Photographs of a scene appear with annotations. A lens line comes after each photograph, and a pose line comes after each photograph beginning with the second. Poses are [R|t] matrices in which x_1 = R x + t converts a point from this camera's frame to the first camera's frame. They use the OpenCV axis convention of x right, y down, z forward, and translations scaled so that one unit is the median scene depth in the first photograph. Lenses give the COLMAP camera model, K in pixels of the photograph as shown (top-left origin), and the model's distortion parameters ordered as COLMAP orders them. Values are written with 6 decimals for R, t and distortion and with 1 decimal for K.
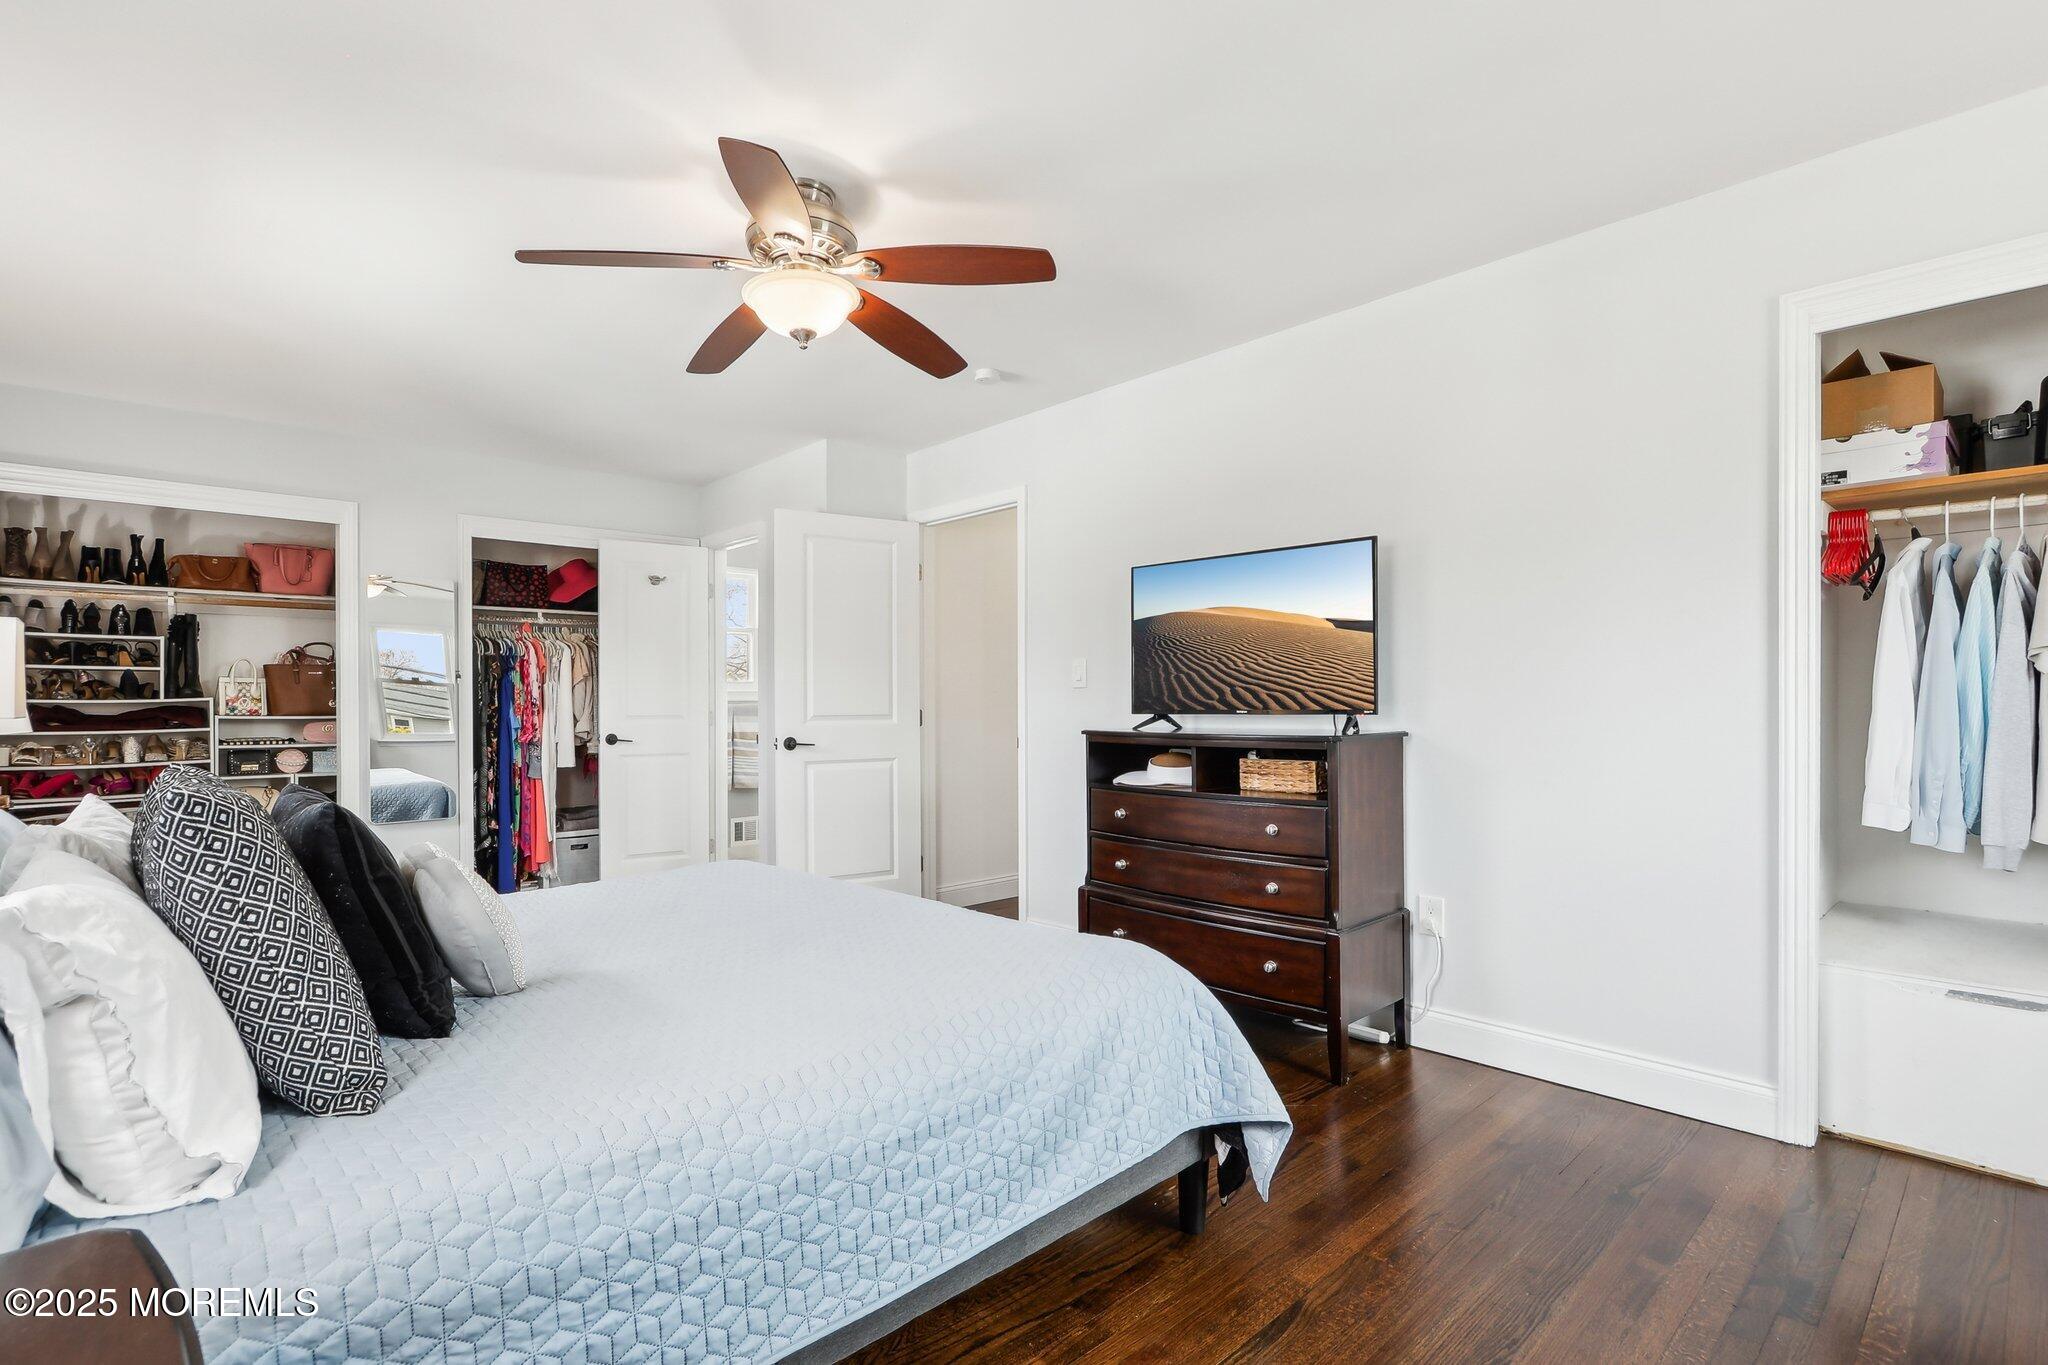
lens RADIAL K [[975.0, 0, 1025.4], [0, 975.0, 693.1], [0, 0, 1]] dist [0.000100, 0.000148]
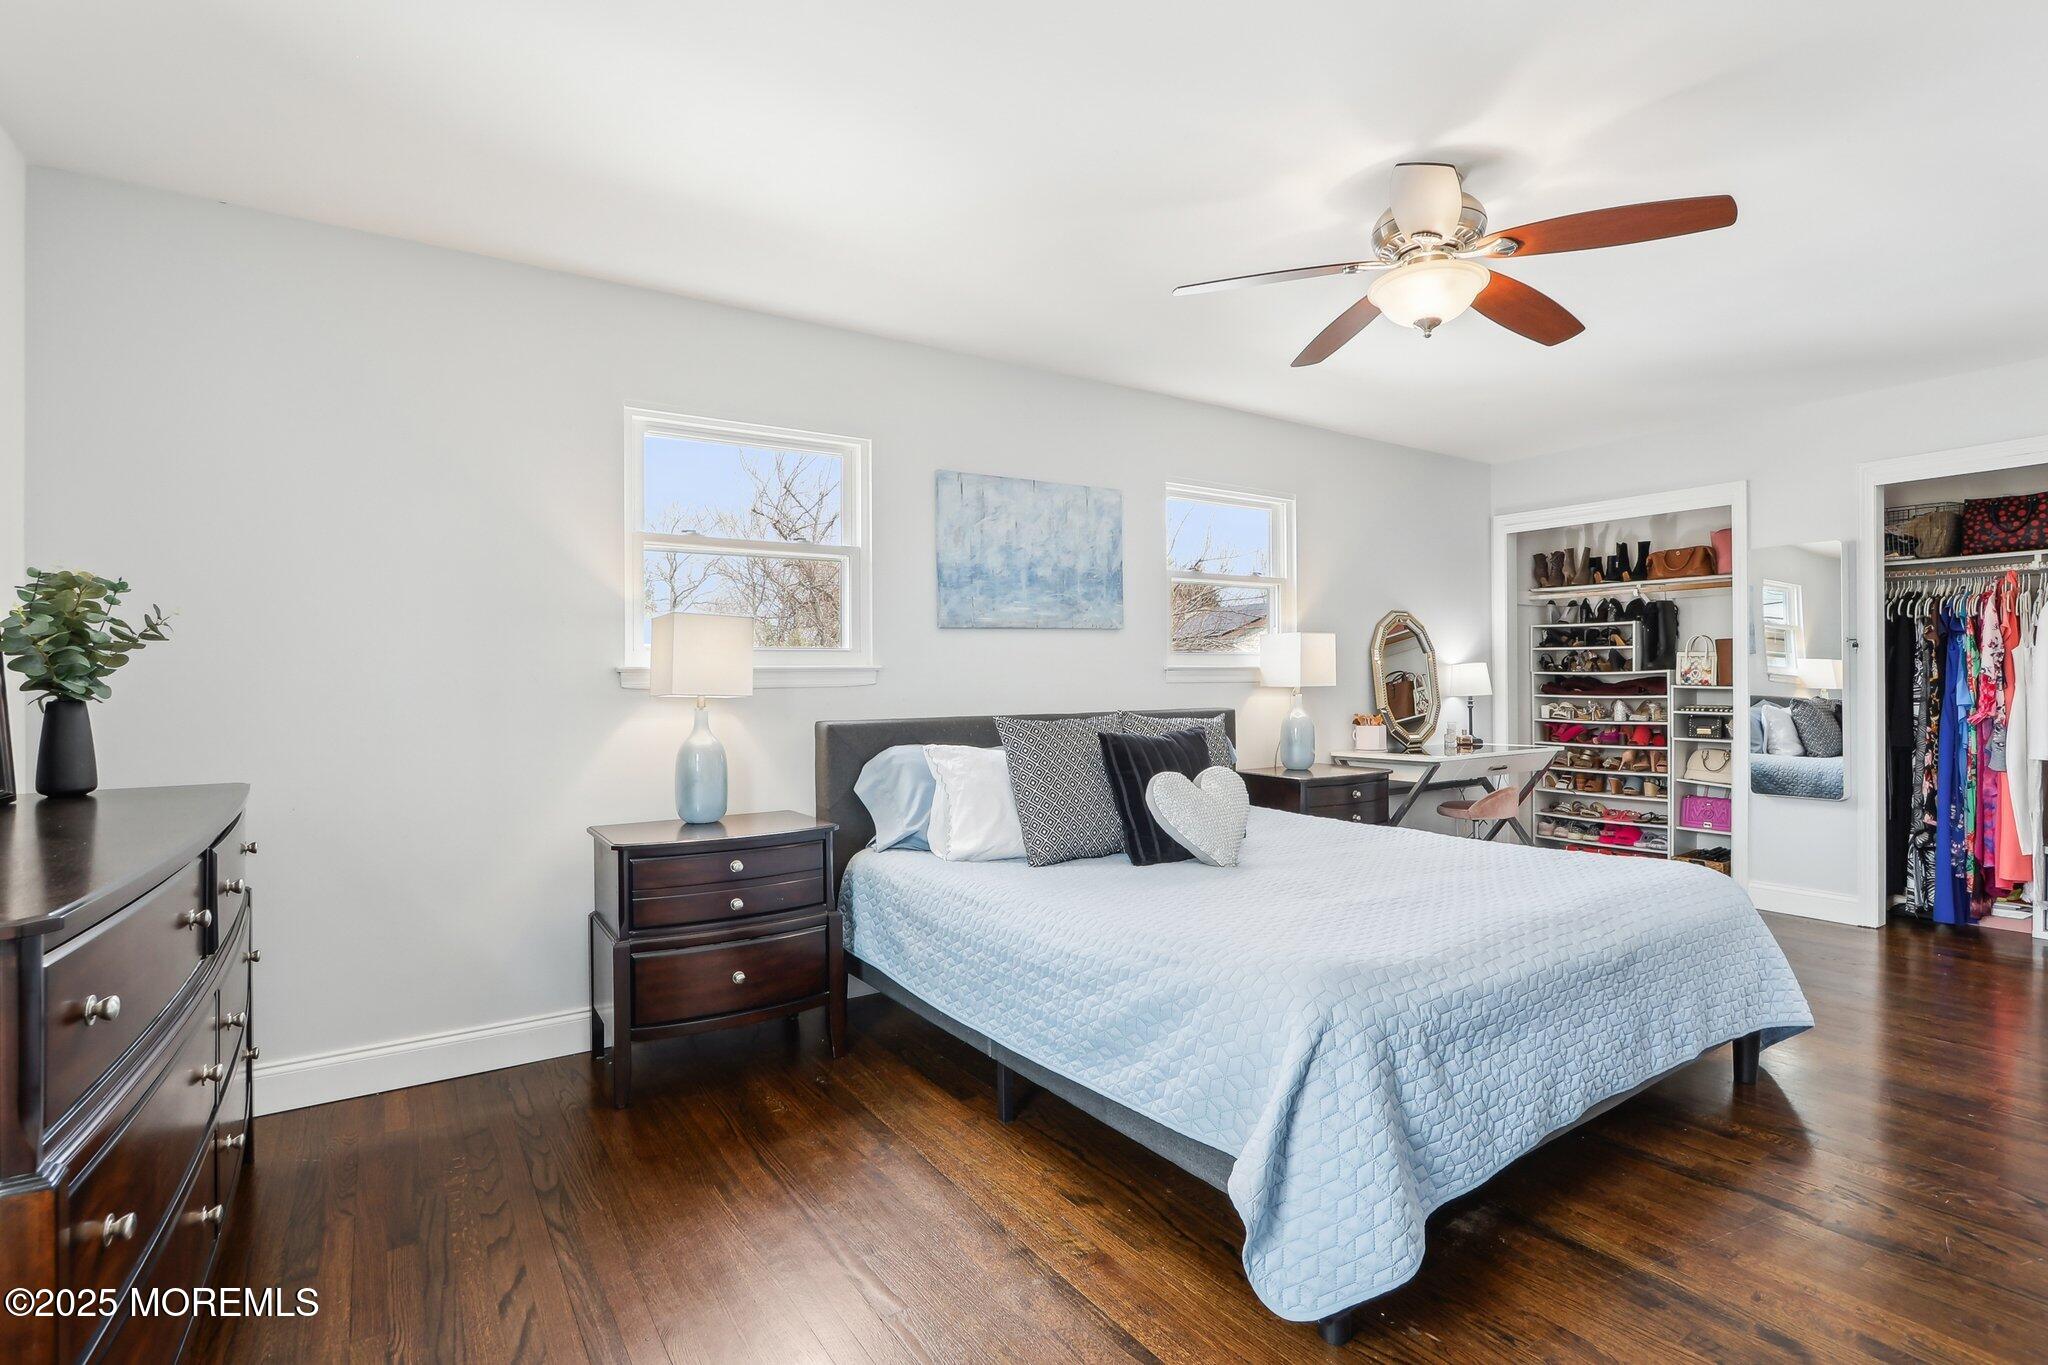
lens RADIAL K [[975.0, 0, 1026.8], [0, 975.0, 677.6], [0, 0, 1]] dist [0.000100, 0.000148]
pose [[-0.146390, 0.001945, -0.989225, 0.442935], [0.009507, 0.999955, 0.000559, 0.006069], [0.989181, -0.009323, -0.146402, 0.397634]]
